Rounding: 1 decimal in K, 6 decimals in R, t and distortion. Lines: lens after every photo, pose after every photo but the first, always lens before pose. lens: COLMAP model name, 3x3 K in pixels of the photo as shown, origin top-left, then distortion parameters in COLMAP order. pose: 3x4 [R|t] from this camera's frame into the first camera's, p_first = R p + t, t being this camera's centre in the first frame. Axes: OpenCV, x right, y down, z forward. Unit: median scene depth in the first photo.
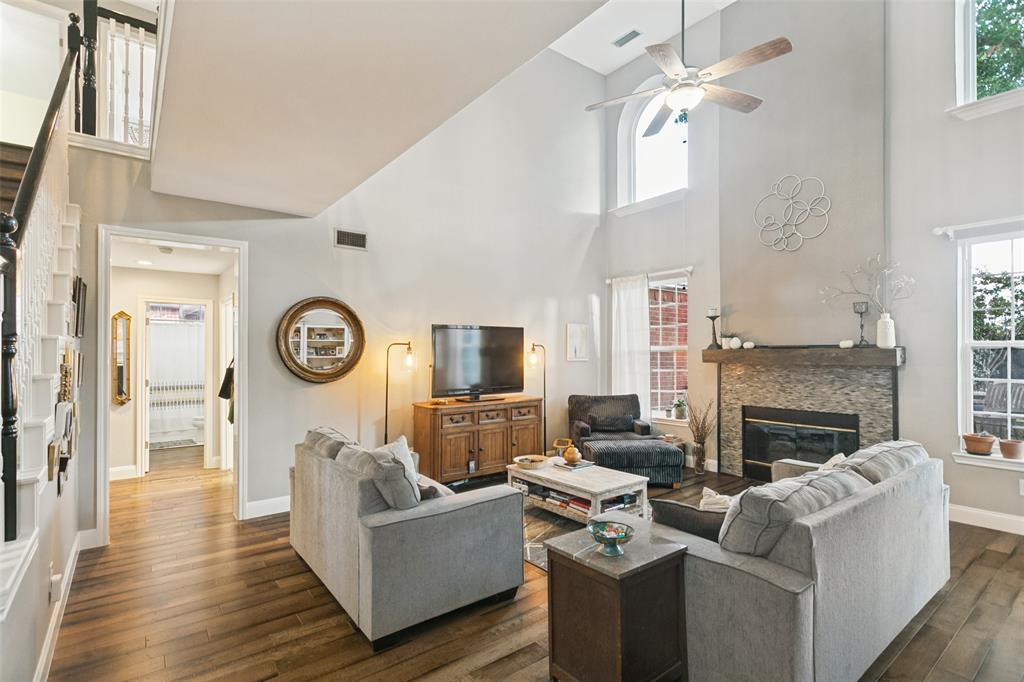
lens RADIAL K [[491.1, 0, 505.6], [0, 491.1, 347.5], [0, 0, 1]] dist [0.002774, 0.000925]
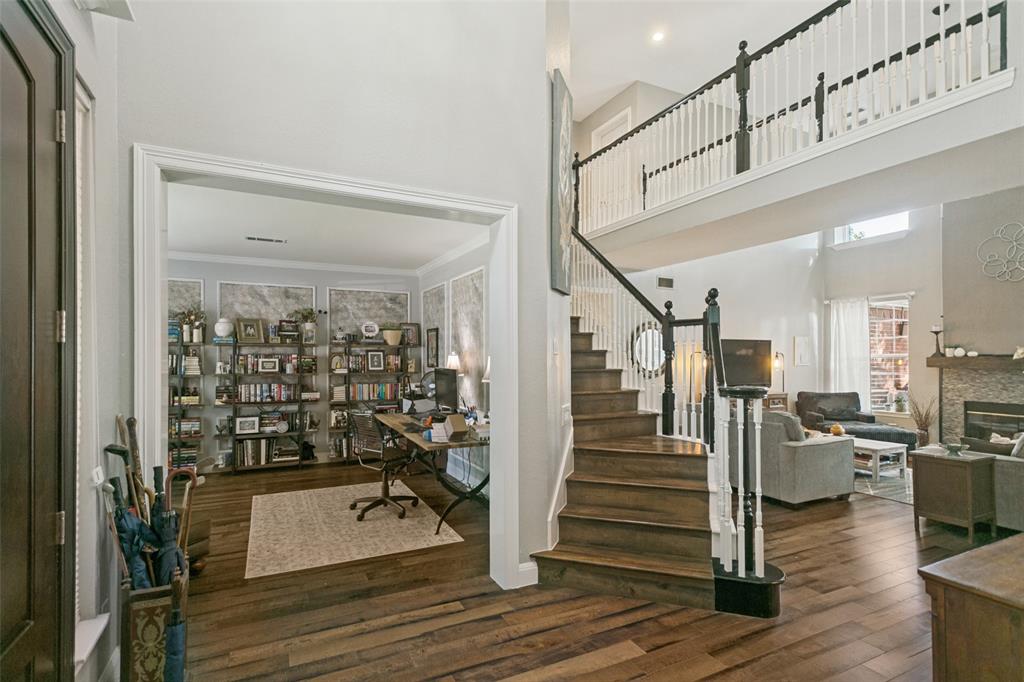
lens RADIAL K [[491.1, 0, 505.6], [0, 491.1, 347.5], [0, 0, 1]] dist [0.002774, 0.000925]
pose [[0.978421, 0.001347, -0.206618, -0.403714], [-0.003270, 0.999954, -0.008965, -0.005667], [0.206596, 0.009448, 0.978381, -0.480707]]
